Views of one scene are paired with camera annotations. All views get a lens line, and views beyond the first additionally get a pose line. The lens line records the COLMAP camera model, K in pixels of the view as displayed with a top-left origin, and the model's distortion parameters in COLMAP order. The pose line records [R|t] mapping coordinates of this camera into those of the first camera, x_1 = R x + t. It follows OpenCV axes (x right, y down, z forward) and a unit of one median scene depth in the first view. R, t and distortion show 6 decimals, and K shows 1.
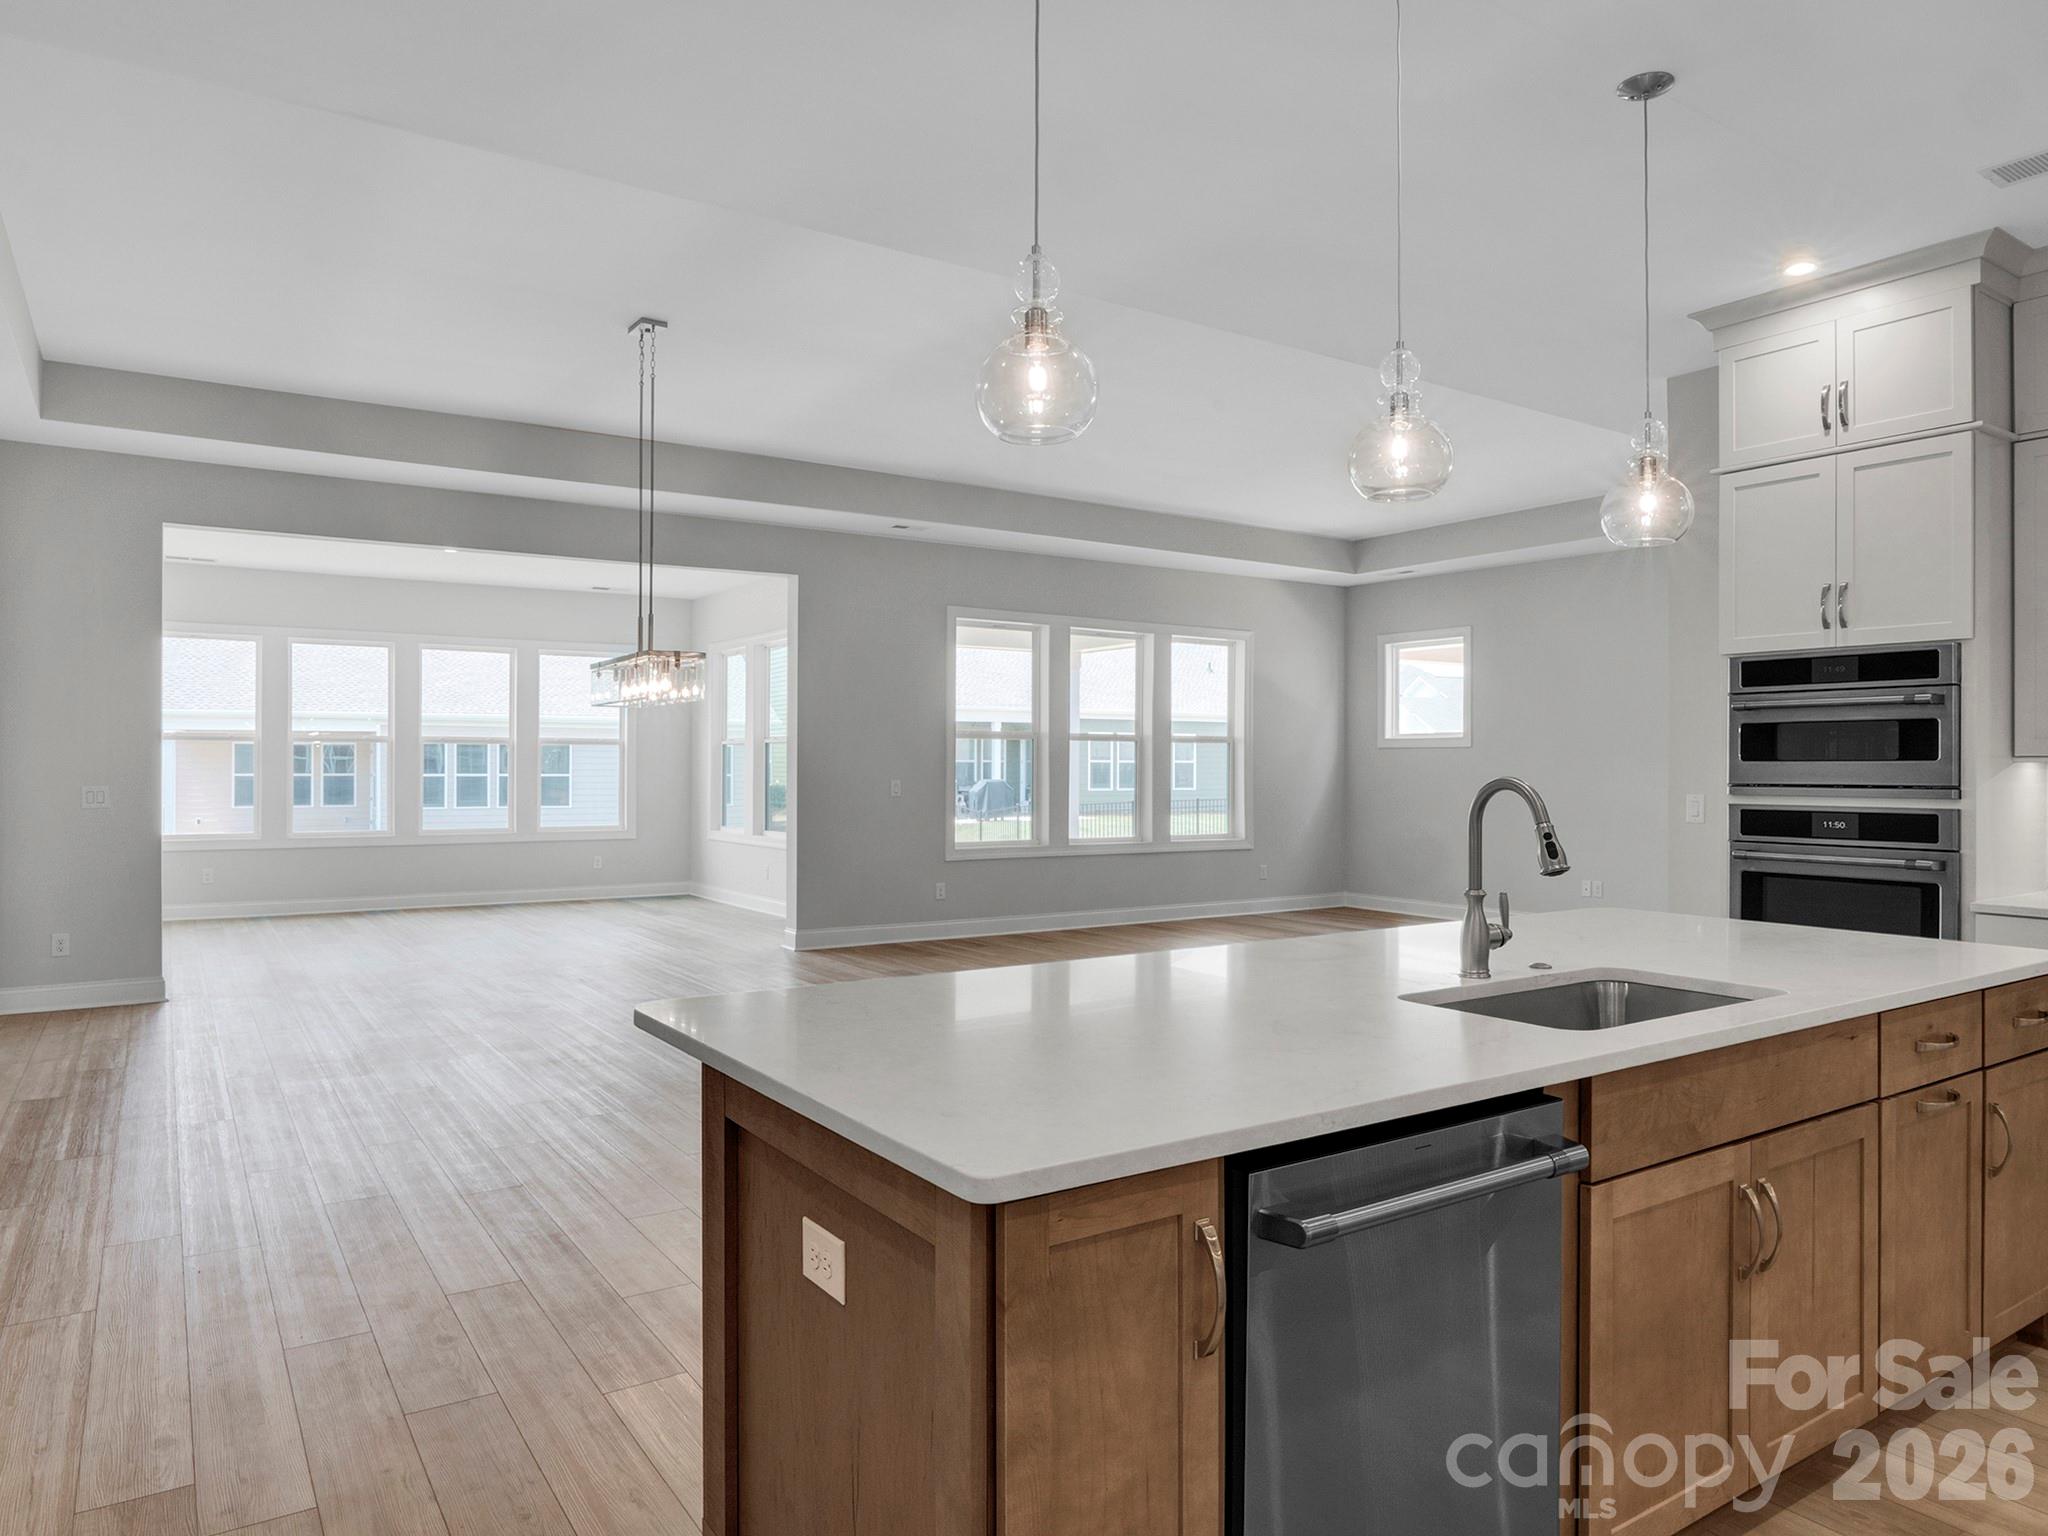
lens RADIAL K [[1299.9, 0, 1033.8], [0, 1299.9, 760.8], [0, 0, 1]] dist [-0.025747, 0.010388]
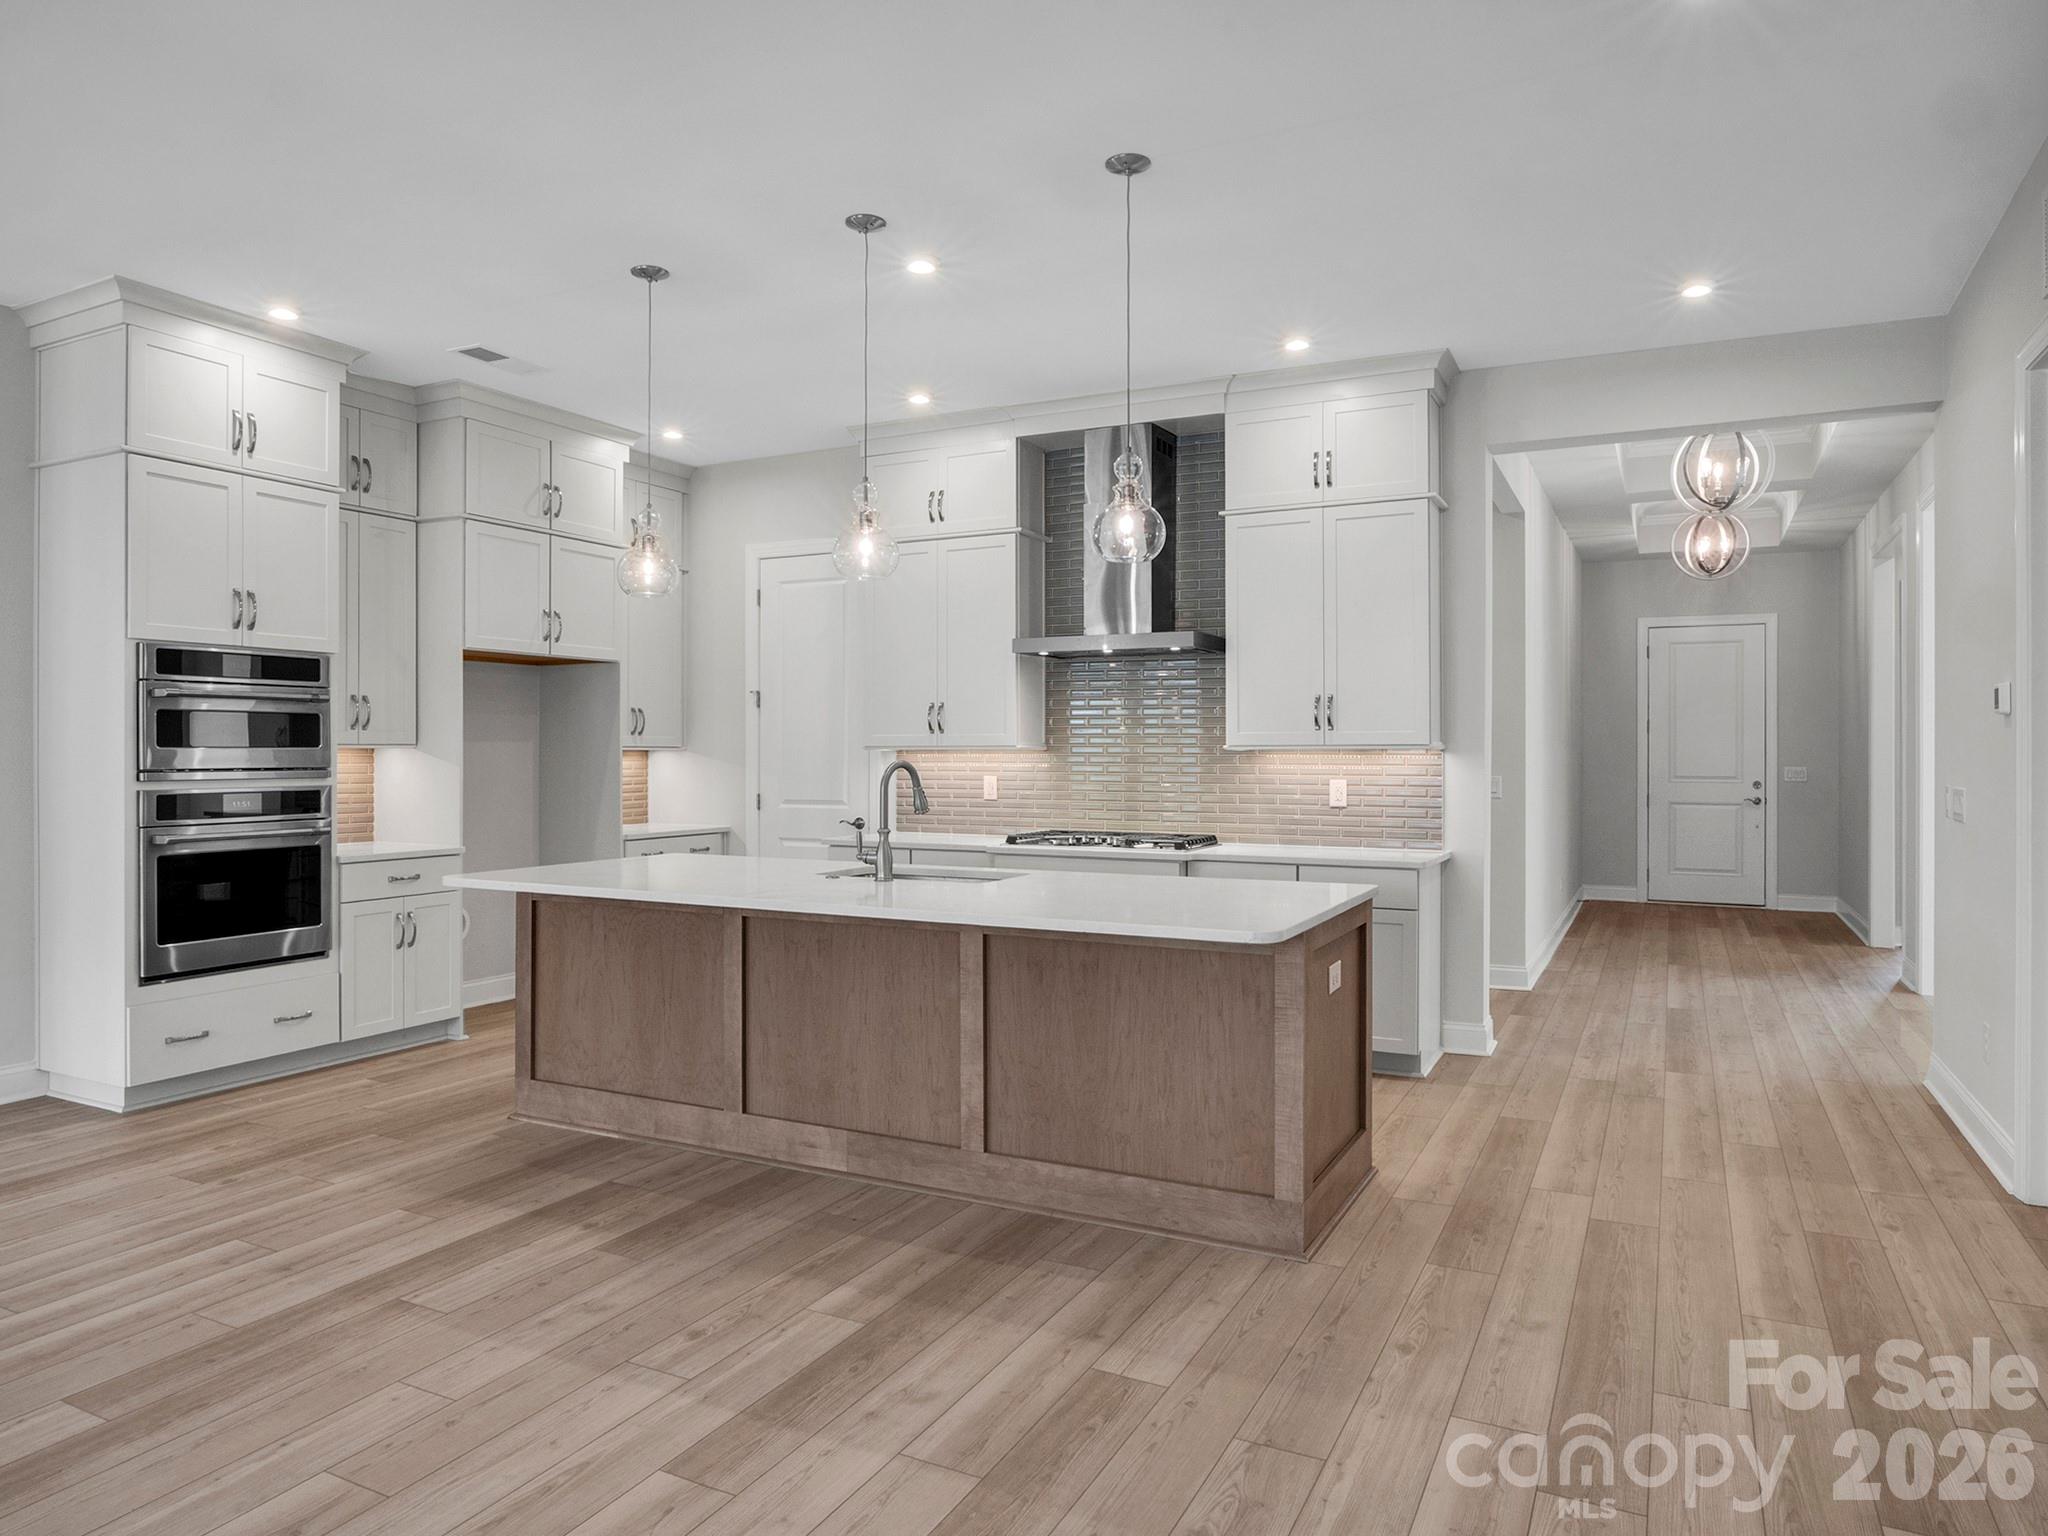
lens RADIAL K [[1299.9, 0, 1009.4], [0, 1299.9, 752.5], [0, 0, 1]] dist [-0.025747, 0.010388]
pose [[-0.475747, -0.003699, 0.879574, -0.698654], [-0.004767, 0.999987, 0.001627, -0.000414], [-0.879569, -0.003418, -0.475759, 0.961452]]
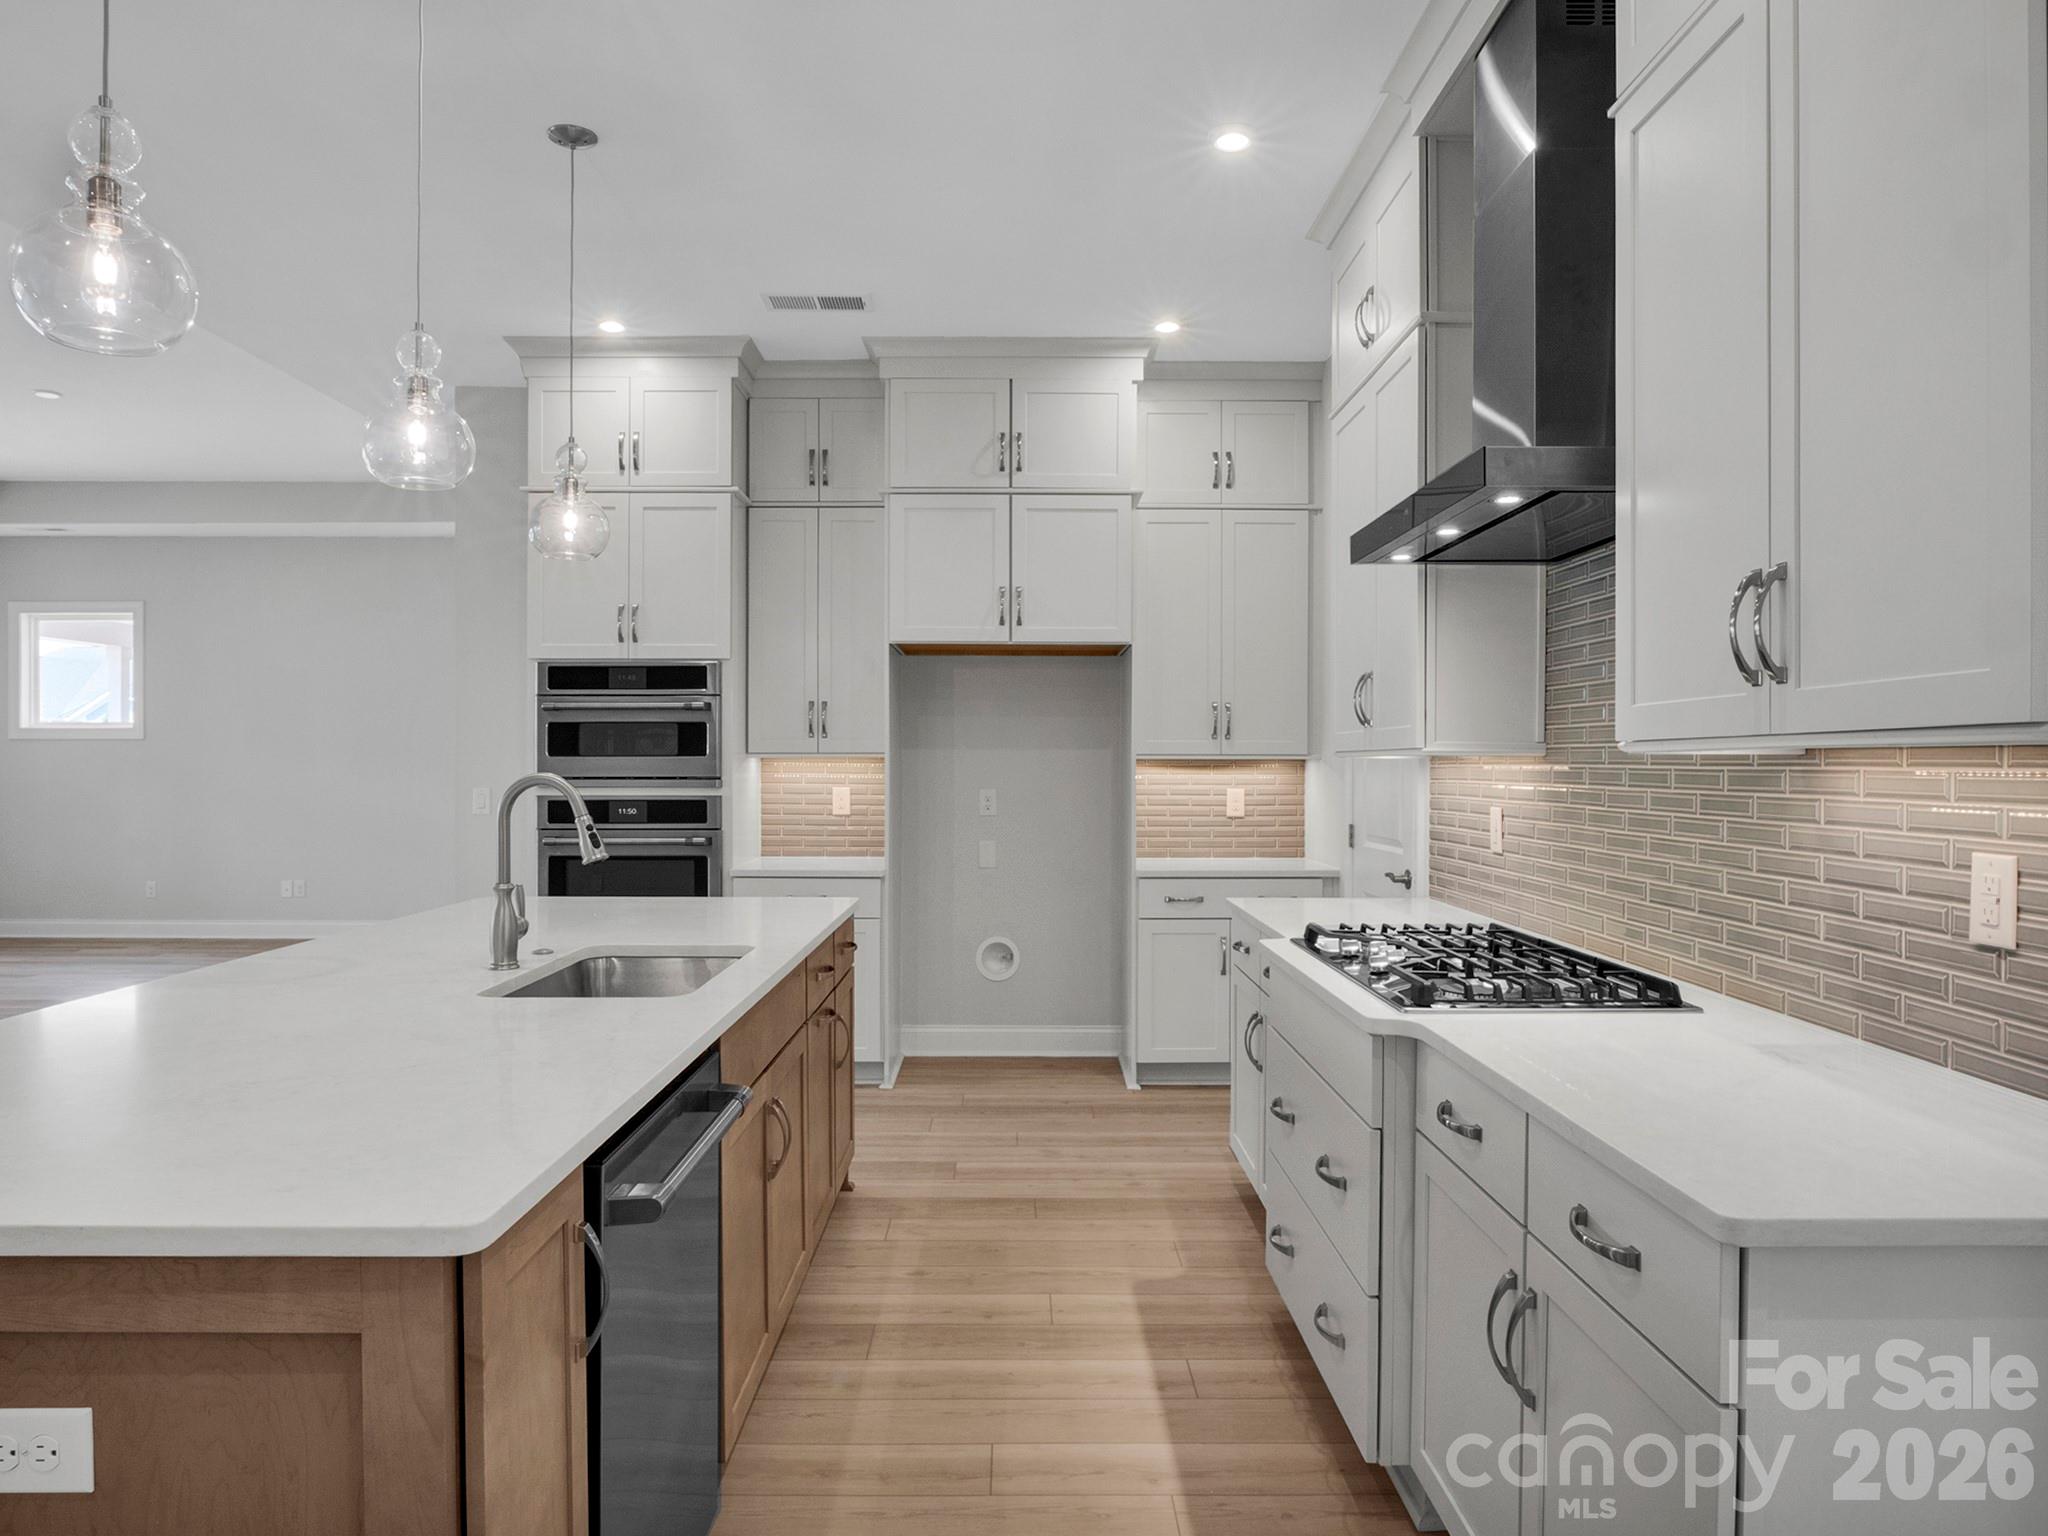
lens RADIAL K [[1299.9, 0, 1033.8], [0, 1299.9, 771.6], [0, 0, 1]] dist [-0.025747, 0.010388]
pose [[0.547972, -0.010051, 0.836436, -0.160797], [-0.000825, 0.999921, 0.012556, -0.001259], [-0.836496, -0.007571, 0.547921, 0.051393]]
